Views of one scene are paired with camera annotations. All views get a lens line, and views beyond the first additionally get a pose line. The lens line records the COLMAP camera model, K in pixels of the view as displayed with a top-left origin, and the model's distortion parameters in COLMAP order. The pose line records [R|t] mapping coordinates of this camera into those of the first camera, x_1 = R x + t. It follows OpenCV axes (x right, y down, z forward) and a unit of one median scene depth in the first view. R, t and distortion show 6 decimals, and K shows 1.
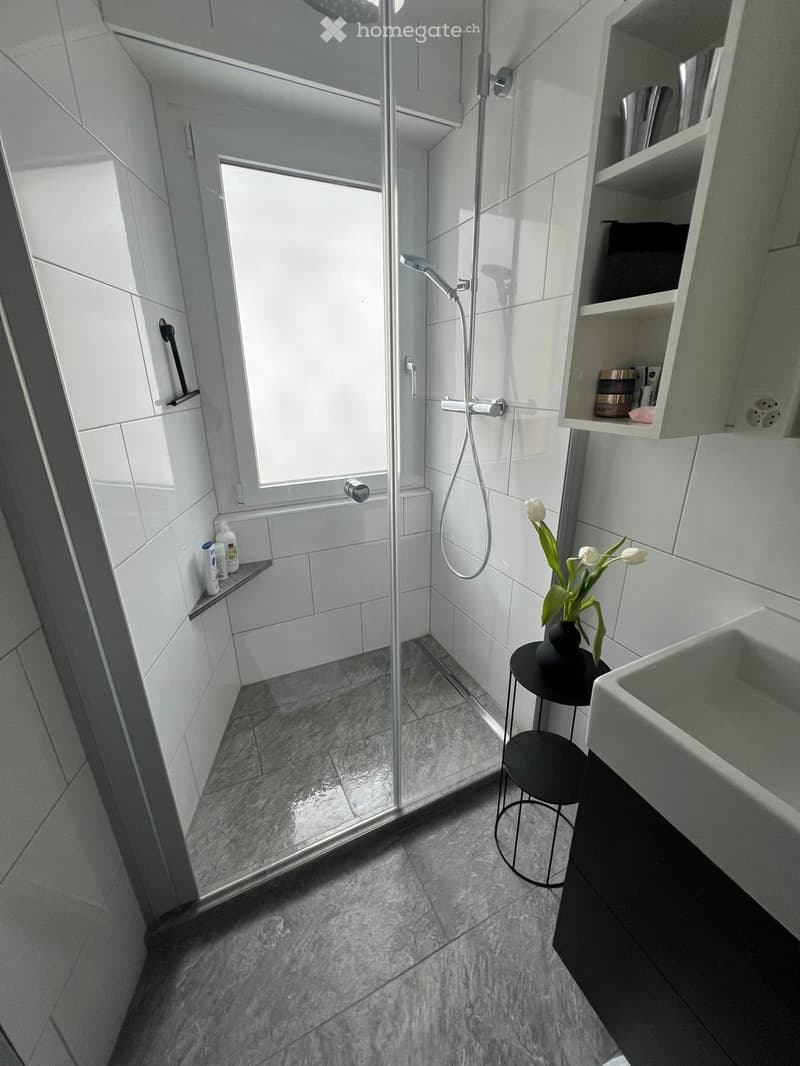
lens RADIAL K [[426.2, 0, 400.8], [0, 426.2, 528.7], [0, 0, 1]] dist [-0.001504, 0.000404]
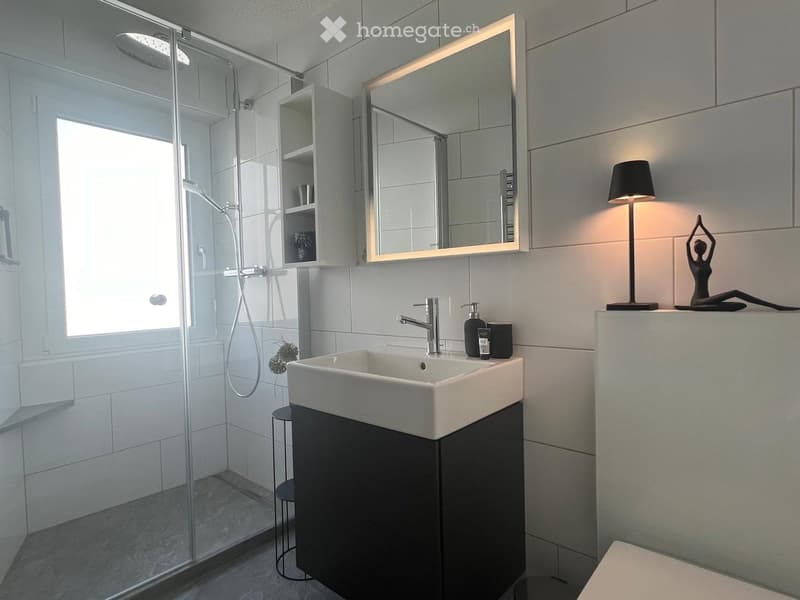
lens RADIAL K [[440.7, 0, 397.8], [0, 440.7, 301.9], [0, 0, 1]] dist [0.000496, 0.002189]
pose [[0.918907, -0.025337, 0.393659, 0.056702], [0.148871, 0.946416, -0.286591, 0.396113], [-0.365303, 0.321955, 0.873441, -0.612652]]
